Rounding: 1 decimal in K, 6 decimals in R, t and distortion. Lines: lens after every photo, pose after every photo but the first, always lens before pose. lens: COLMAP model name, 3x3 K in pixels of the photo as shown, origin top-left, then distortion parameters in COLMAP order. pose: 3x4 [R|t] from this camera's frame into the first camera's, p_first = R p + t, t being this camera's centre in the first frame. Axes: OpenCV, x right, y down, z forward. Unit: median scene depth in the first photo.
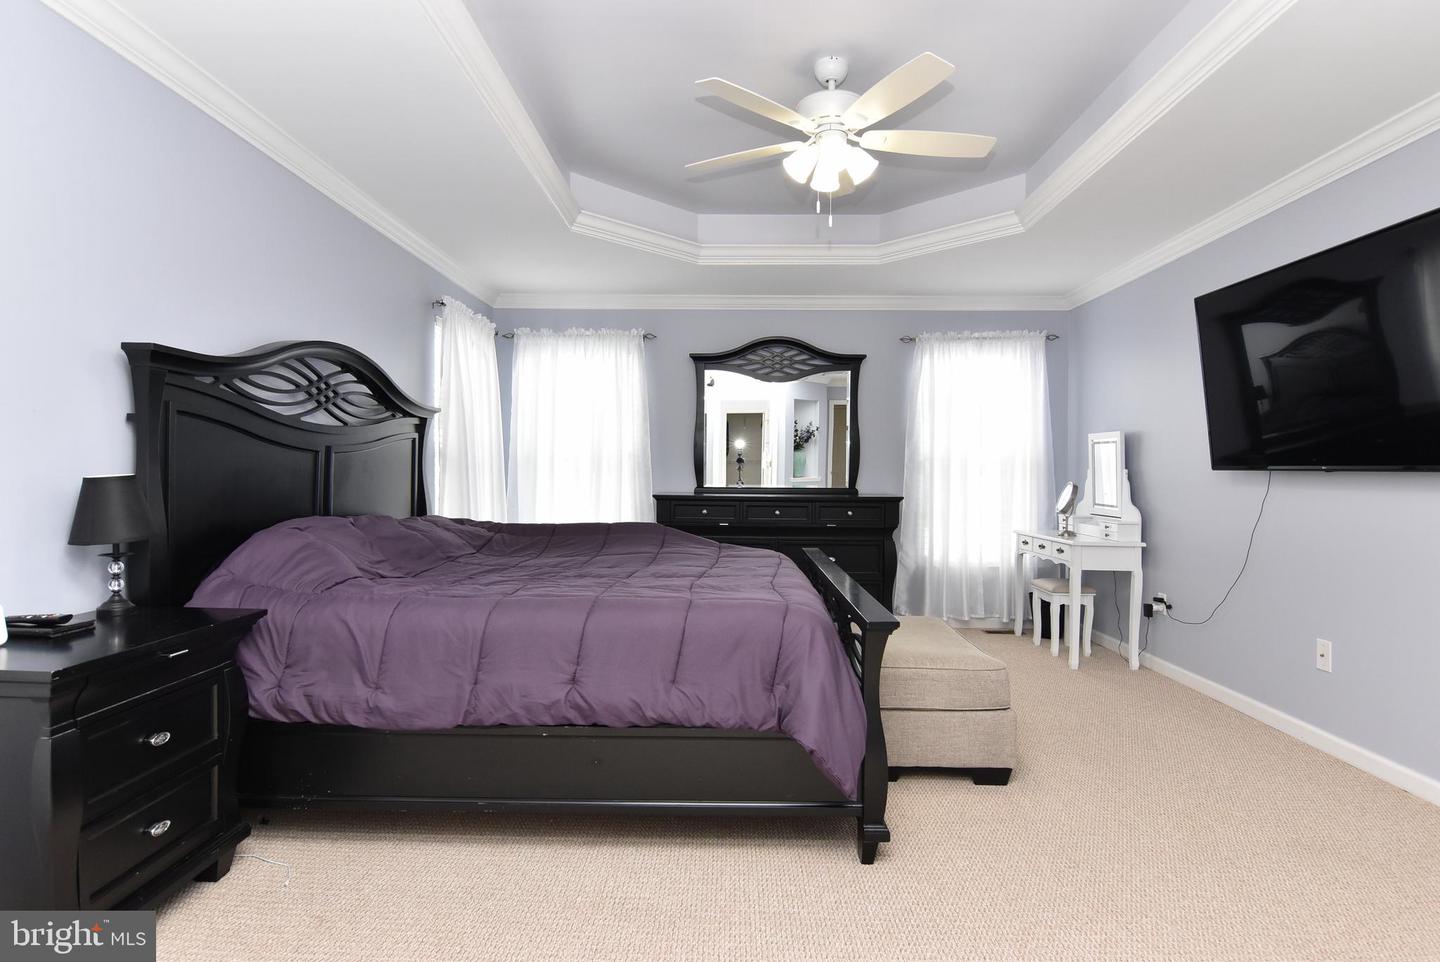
lens RADIAL K [[773.8, 0, 722.2], [0, 773.8, 479.2], [0, 0, 1]] dist [-0.003892, -0.011017]
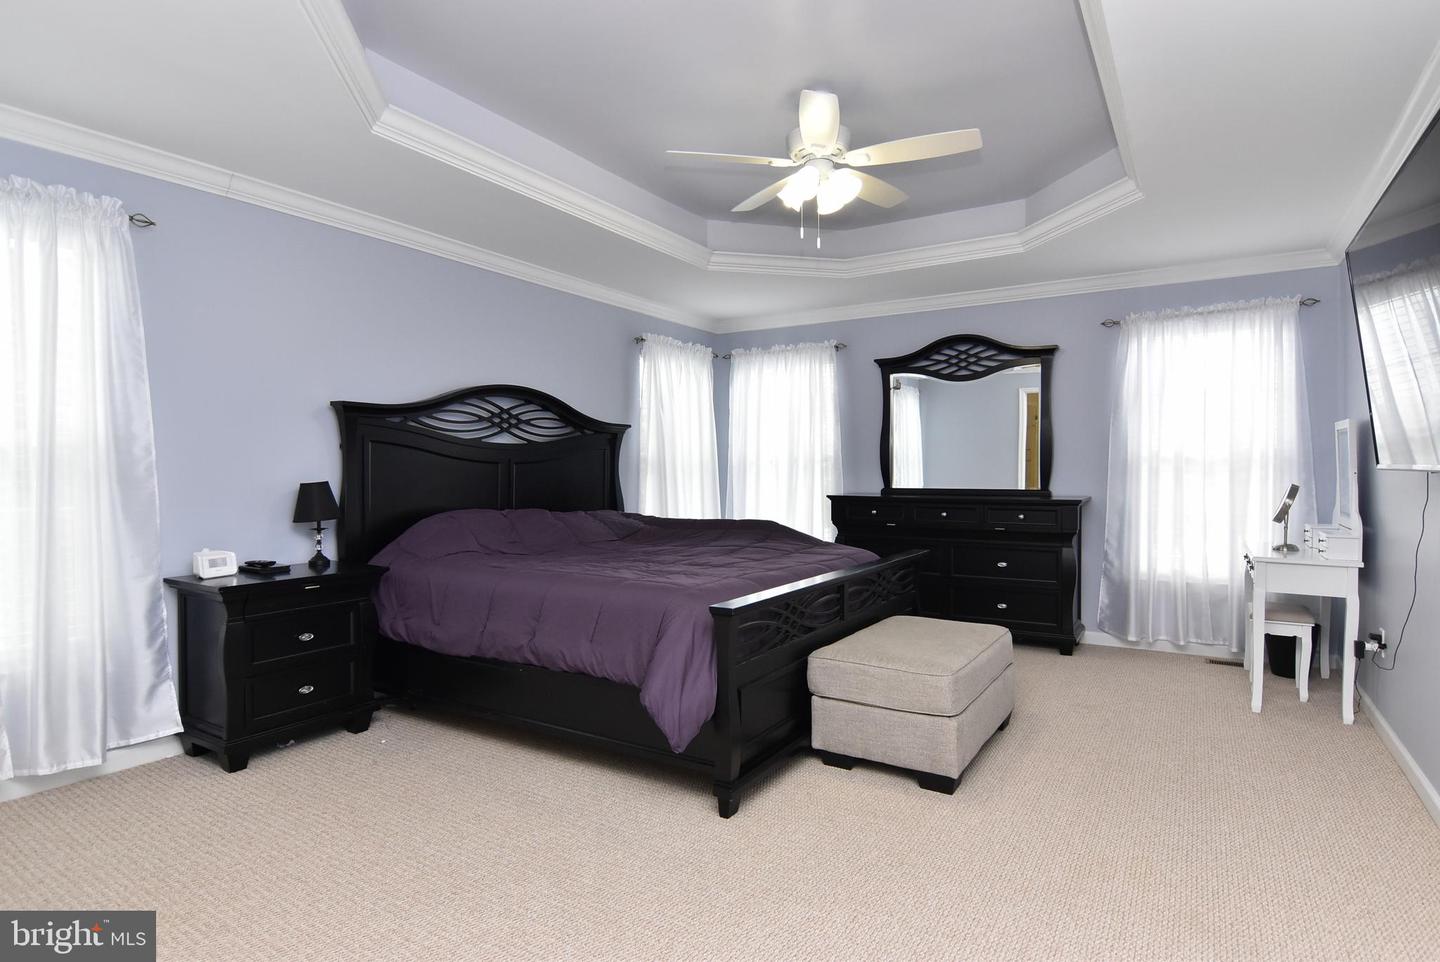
lens RADIAL K [[773.8, 0, 719.9], [0, 773.8, 480.9], [0, 0, 1]] dist [-0.003892, -0.011017]
pose [[0.854006, -0.001813, -0.520259, 0.396386], [0.003900, 0.999988, 0.002917, -0.004242], [0.520248, -0.004520, 0.854003, 0.006123]]
